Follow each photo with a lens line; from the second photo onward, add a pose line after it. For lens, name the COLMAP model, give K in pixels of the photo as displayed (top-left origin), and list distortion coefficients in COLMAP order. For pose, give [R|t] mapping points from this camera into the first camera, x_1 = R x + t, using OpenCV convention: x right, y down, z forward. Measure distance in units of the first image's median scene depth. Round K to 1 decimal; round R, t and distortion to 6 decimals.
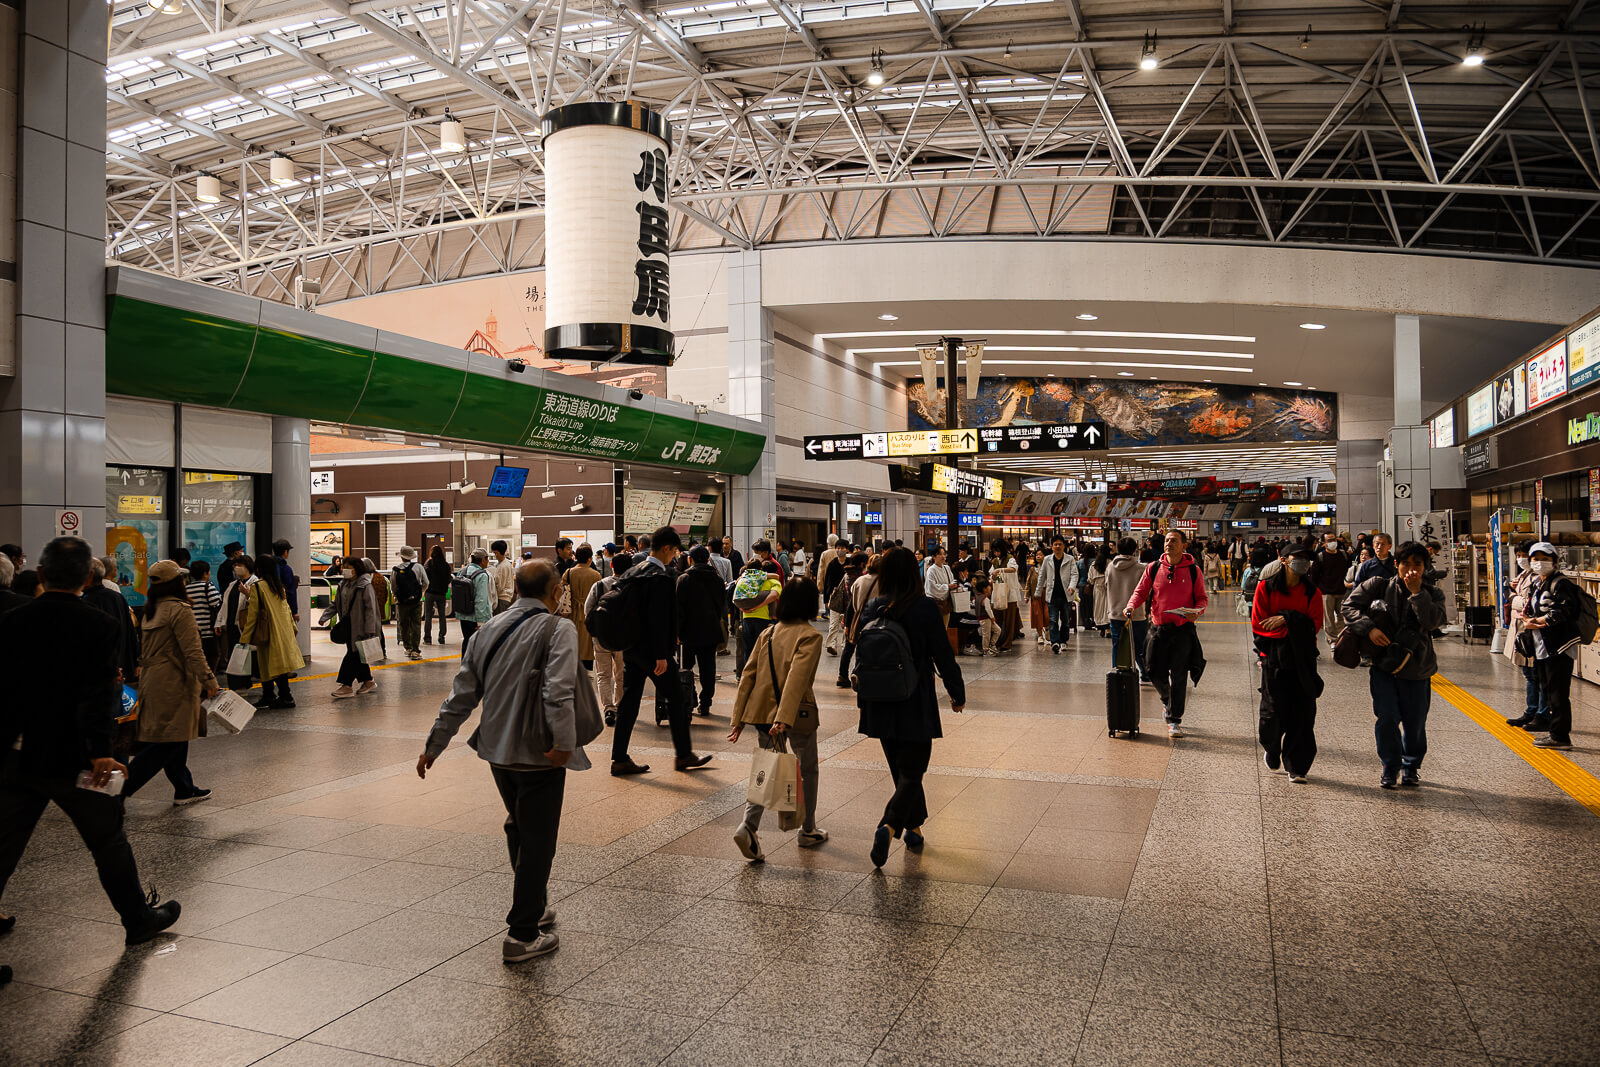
lens RADIAL K [[770.4, 0, 799.6], [0, 770.4, 532.7], [0, 0, 1]] dist [-0.001028, -0.000155]
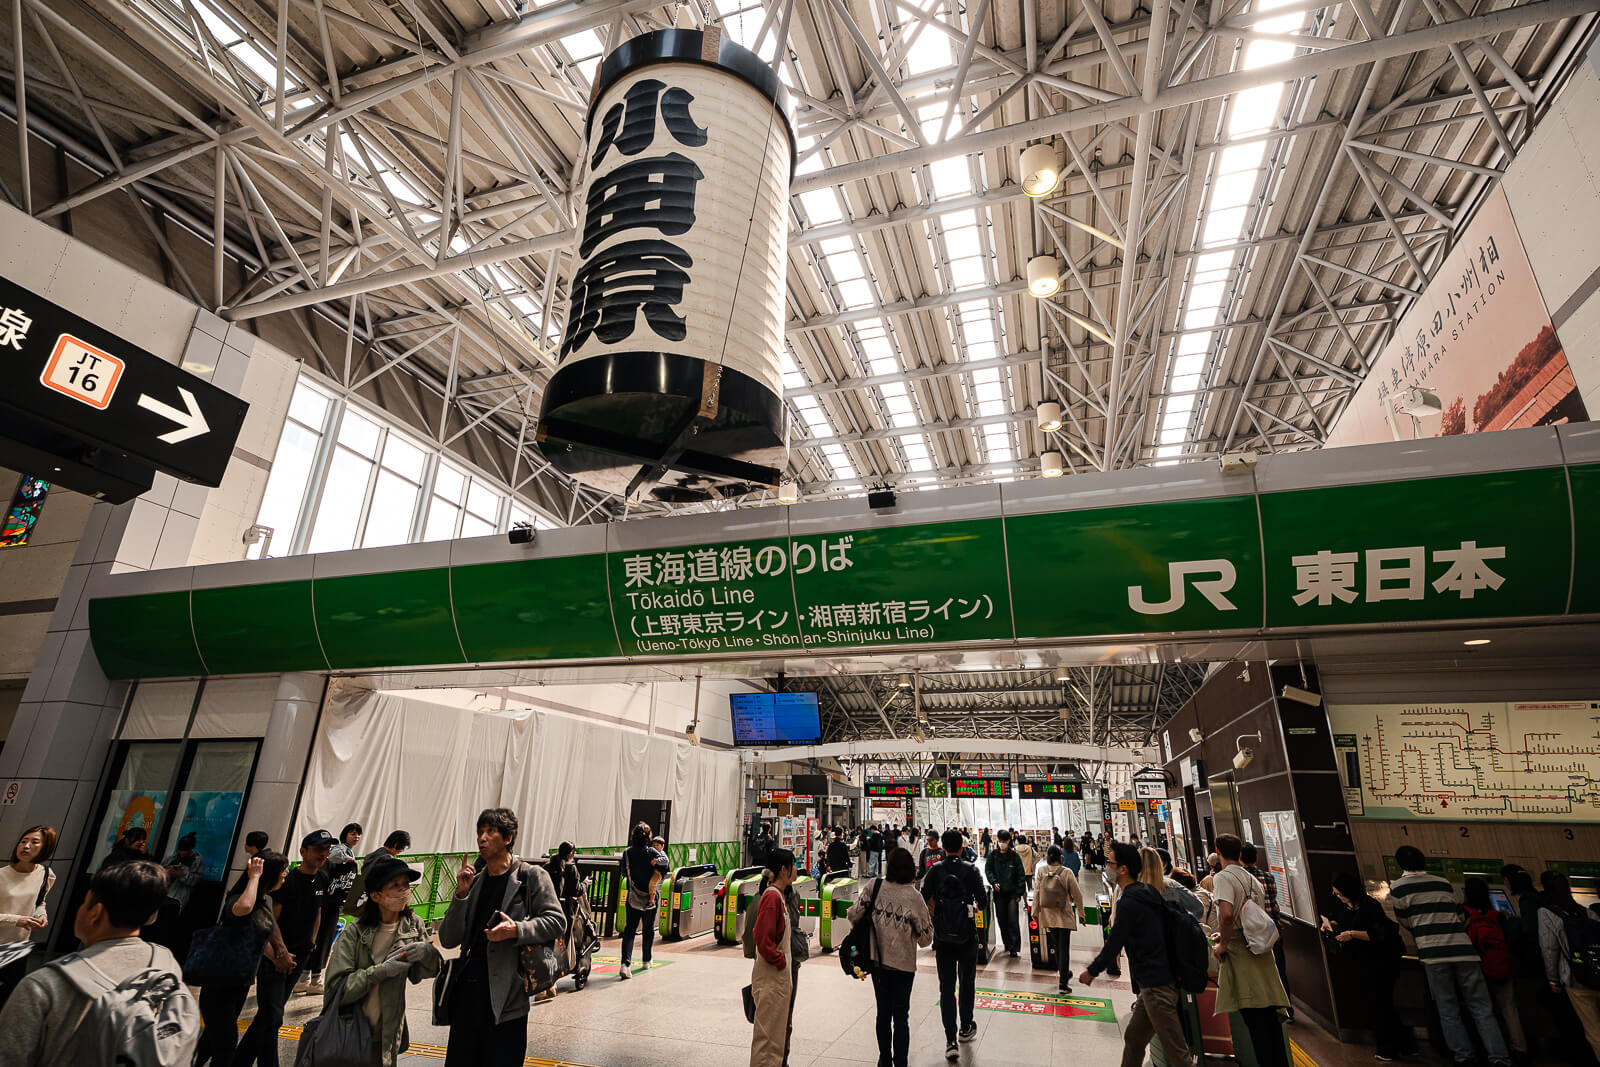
lens RADIAL K [[770.4, 0, 803.0], [0, 770.4, 528.8], [0, 0, 1]] dist [-0.001028, -0.000155]
pose [[0.138194, -0.340269, -0.930118, 0.240338], [-0.010374, 0.938580, -0.344906, 0.001073], [0.990351, 0.057312, 0.126176, 1.011502]]
